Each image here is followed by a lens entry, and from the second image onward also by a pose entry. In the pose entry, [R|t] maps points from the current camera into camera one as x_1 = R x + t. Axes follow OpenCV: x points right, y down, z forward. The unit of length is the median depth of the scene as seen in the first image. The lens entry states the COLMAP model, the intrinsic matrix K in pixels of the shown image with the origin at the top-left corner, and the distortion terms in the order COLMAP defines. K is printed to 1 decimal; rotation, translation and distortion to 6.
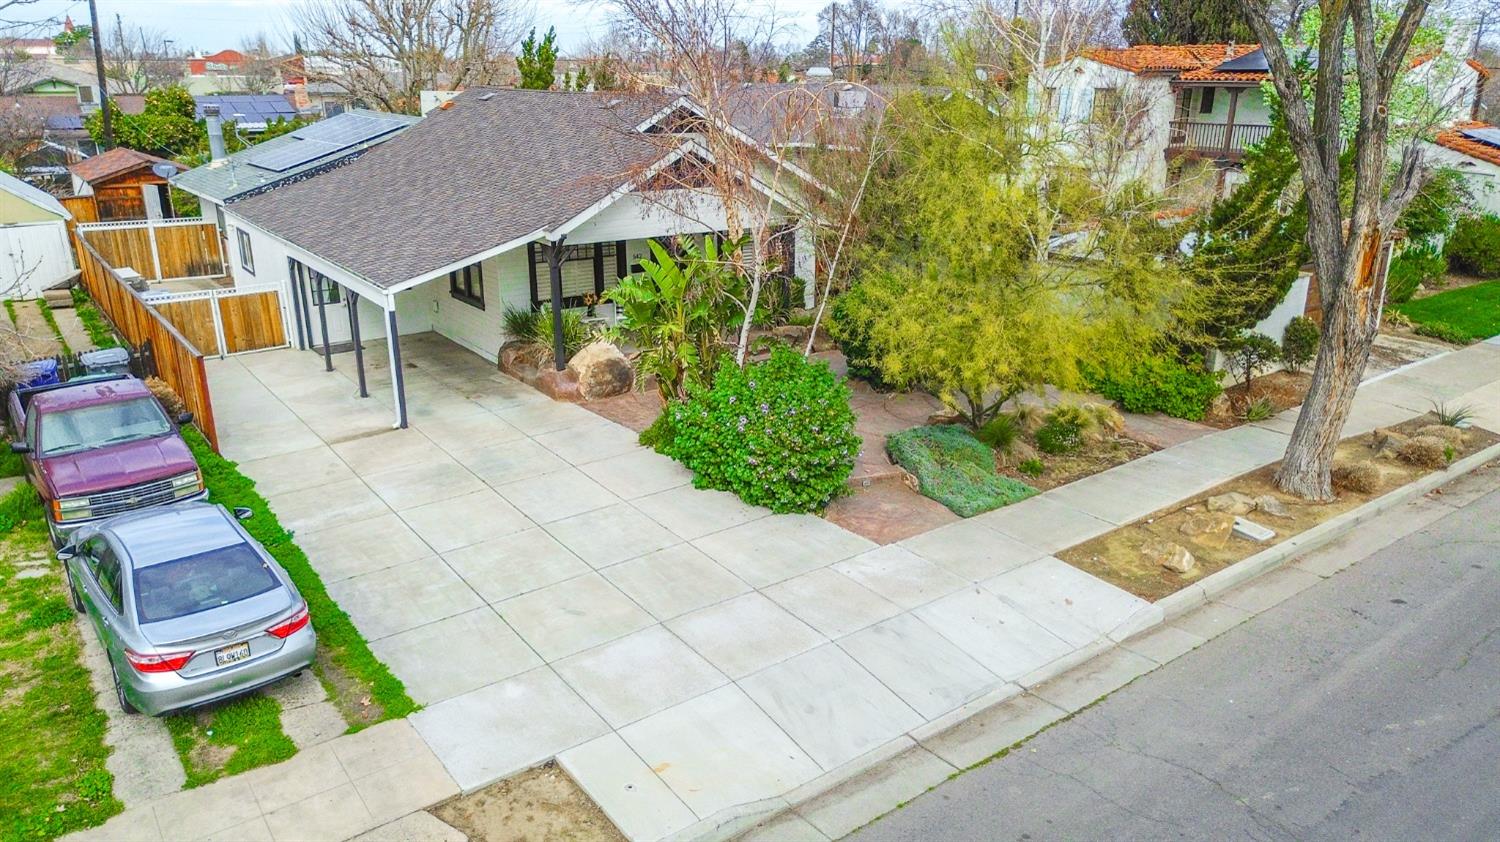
lens RADIAL K [[1058.9, 0, 750.0], [0, 1058.9, 421.0], [0, 0, 1]] dist [0.060632, -0.057221]
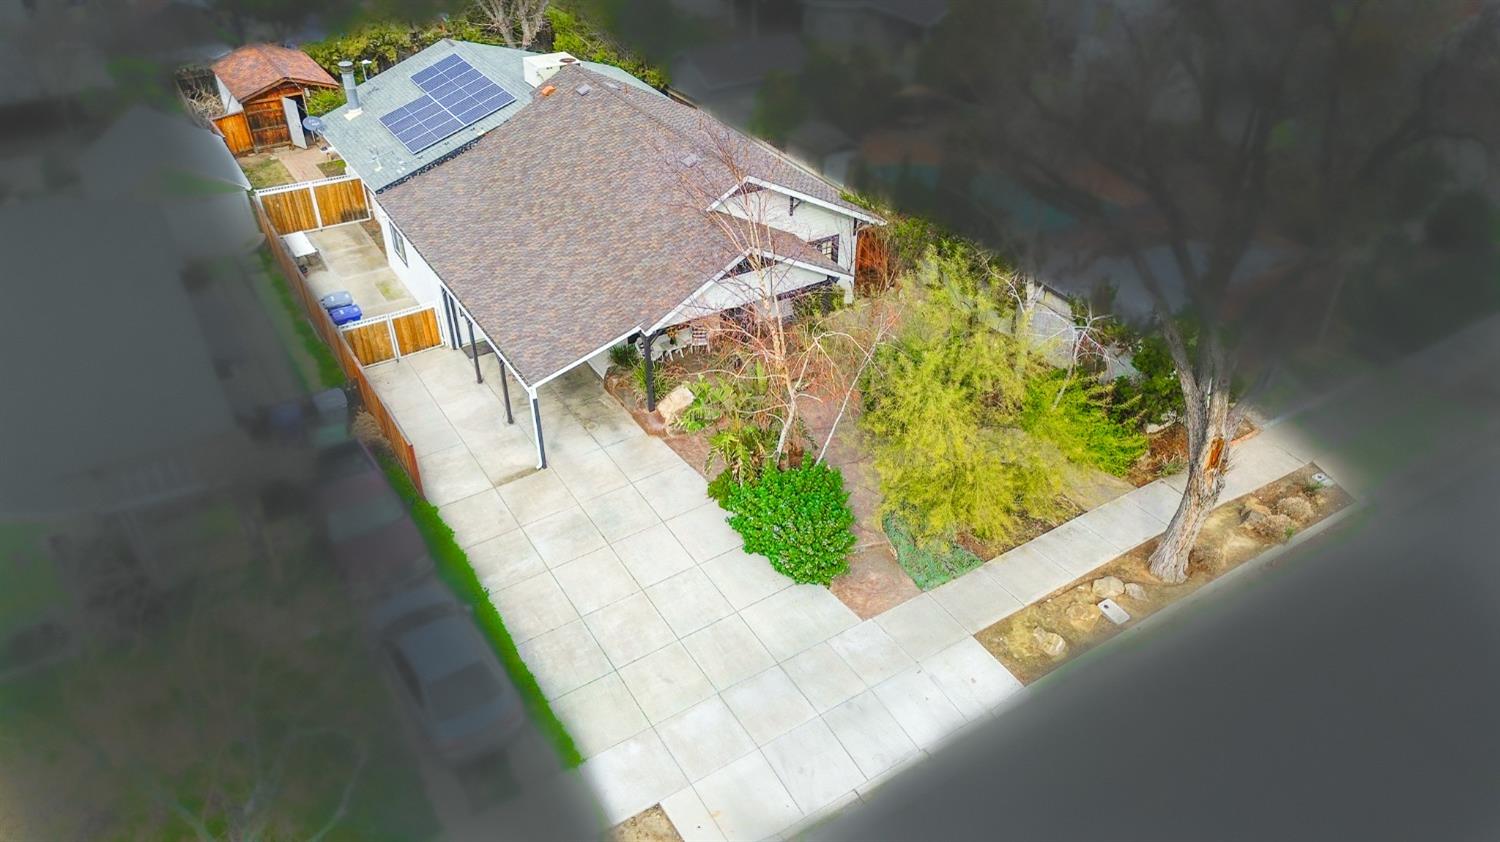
lens RADIAL K [[1058.9, 0, 750.0], [0, 1058.9, 421.0], [0, 0, 1]] dist [0.060632, -0.057221]
pose [[0.997180, 0.040381, -0.063251, 0.043230], [-0.020846, 0.958759, 0.283456, -0.558043], [0.072088, -0.281339, 0.956897, -0.380715]]
